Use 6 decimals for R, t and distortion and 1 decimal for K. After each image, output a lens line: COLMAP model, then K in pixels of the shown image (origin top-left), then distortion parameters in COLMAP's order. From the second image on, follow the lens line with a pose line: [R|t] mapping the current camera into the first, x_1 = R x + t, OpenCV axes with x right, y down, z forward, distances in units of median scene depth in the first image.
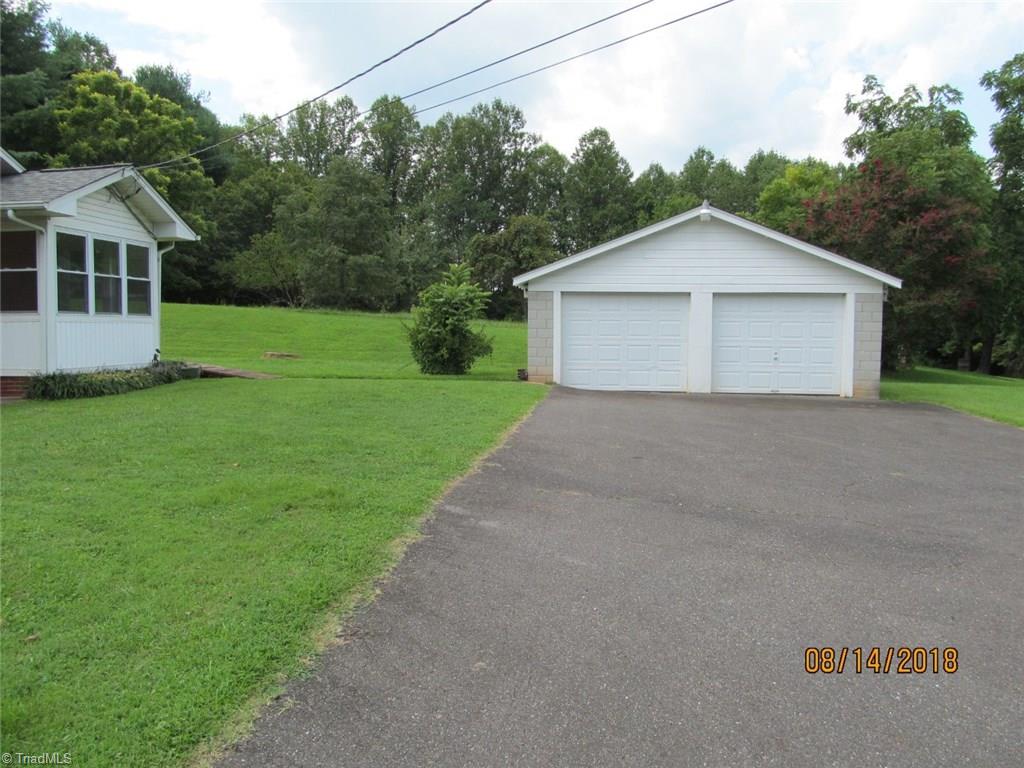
lens RADIAL K [[829.9, 0, 506.3], [0, 829.9, 386.0], [0, 0, 1]] dist [-0.069643, 0.028600]
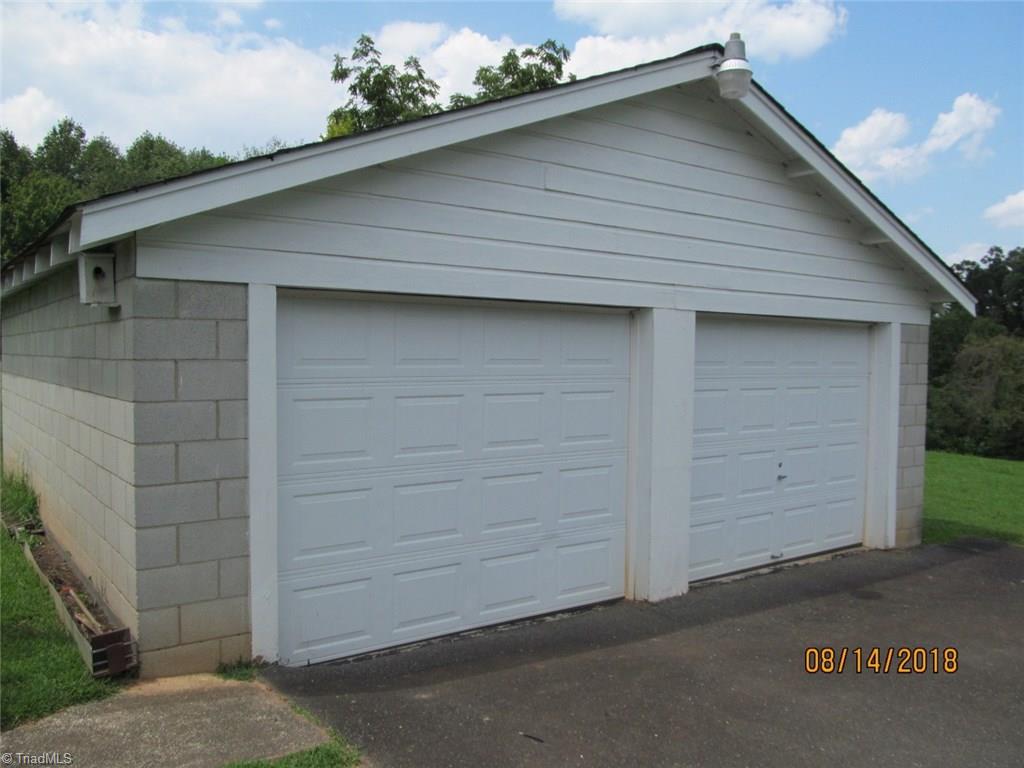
lens RADIAL K [[829.9, 0, 478.5], [0, 829.9, 383.3], [0, 0, 1]] dist [-0.069643, 0.028600]
pose [[0.735524, -0.027014, 0.676960, -0.024512], [0.038839, 0.999243, -0.002323, -0.036635], [-0.676385, 0.028001, 0.736016, 0.346945]]
